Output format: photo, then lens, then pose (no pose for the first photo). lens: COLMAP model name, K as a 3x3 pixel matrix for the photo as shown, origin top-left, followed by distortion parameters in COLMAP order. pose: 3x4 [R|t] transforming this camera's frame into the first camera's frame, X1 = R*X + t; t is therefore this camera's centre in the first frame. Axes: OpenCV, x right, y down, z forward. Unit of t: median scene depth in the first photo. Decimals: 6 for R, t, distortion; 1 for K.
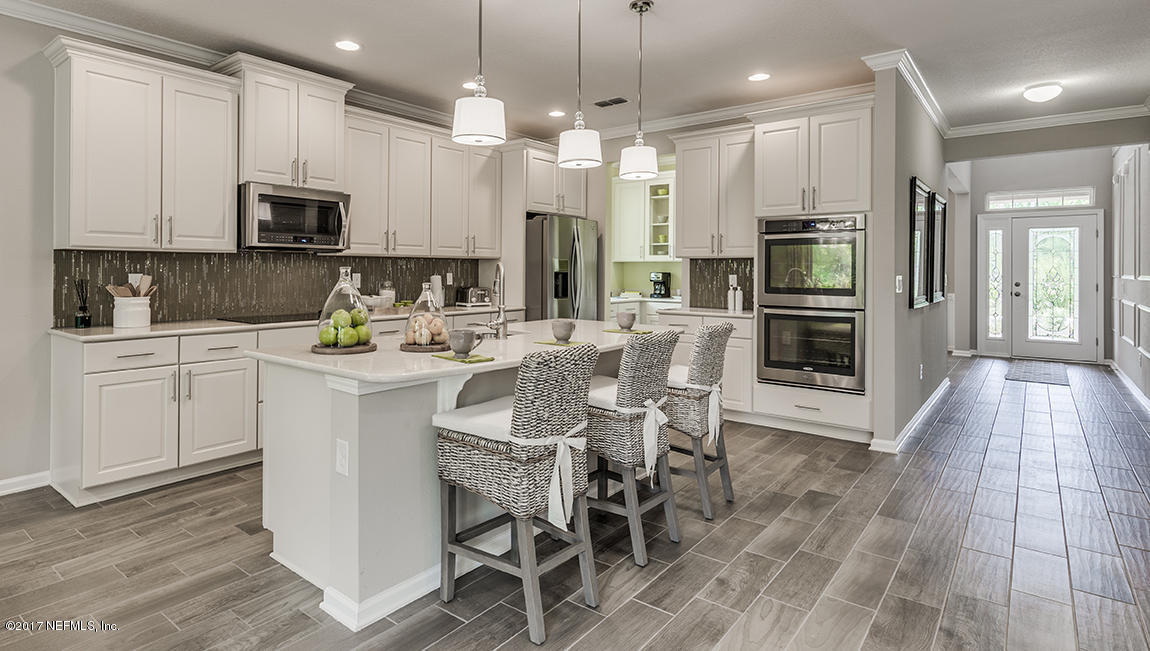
lens RADIAL K [[608.4, 0, 524.7], [0, 608.4, 266.7], [0, 0, 1]] dist [0.001975, -0.000607]
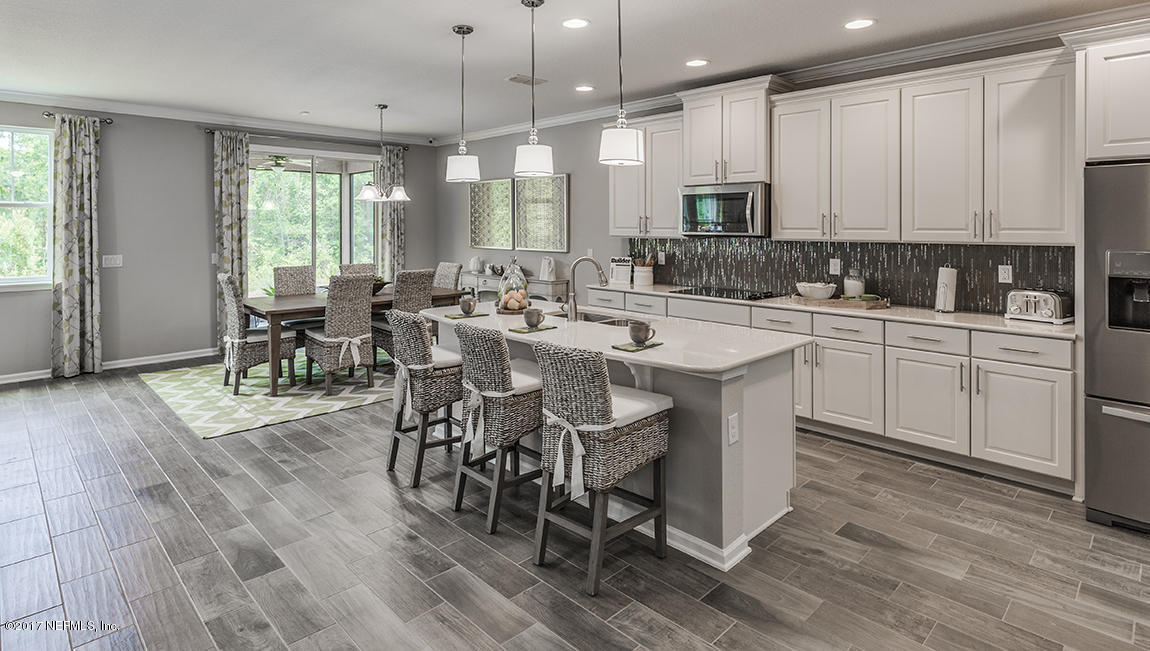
lens RADIAL K [[588.7, 0, 538.0], [0, 588.7, 228.7], [0, 0, 1]] dist [-0.000147, 0.000124]
pose [[-0.122882, 0.000597, -0.992421, 0.838666], [0.004904, 0.999988, -0.000005, -0.046491], [0.992409, -0.004867, -0.122884, 0.816154]]
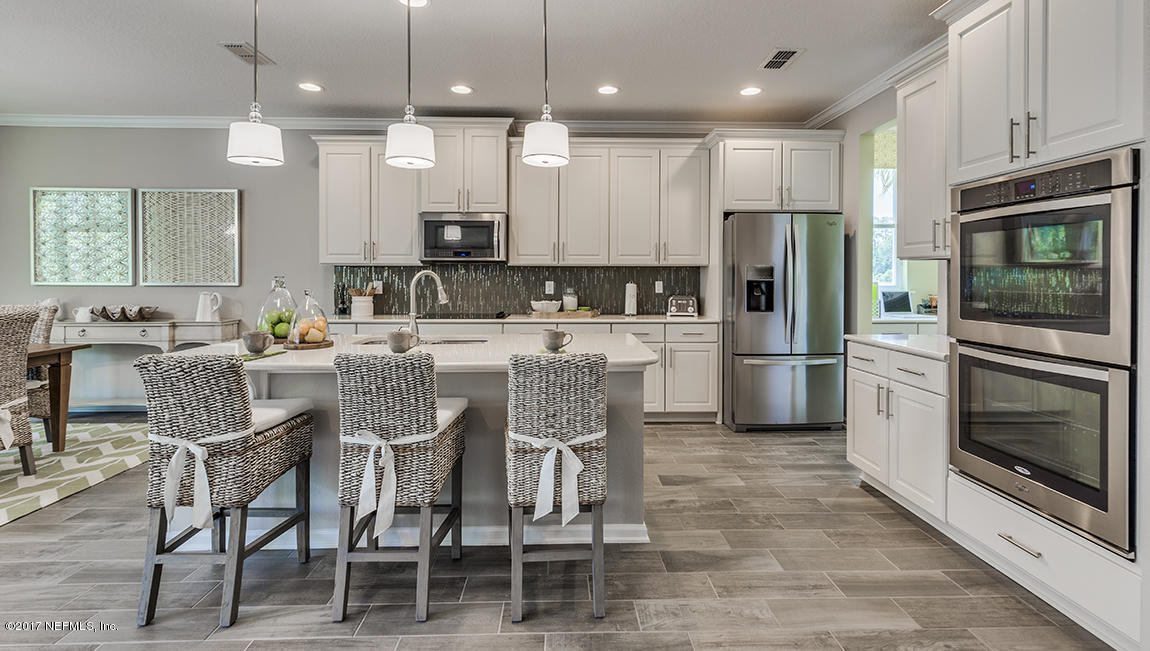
lens RADIAL K [[520.8, 0, 574.4], [0, 520.8, 280.2], [0, 0, 1]] dist [0.001188, -0.000609]
pose [[0.662353, 0.001467, -0.749190, 0.604737], [0.005833, 0.999958, 0.007115, 0.002911], [0.749169, -0.009083, 0.662317, 0.479996]]
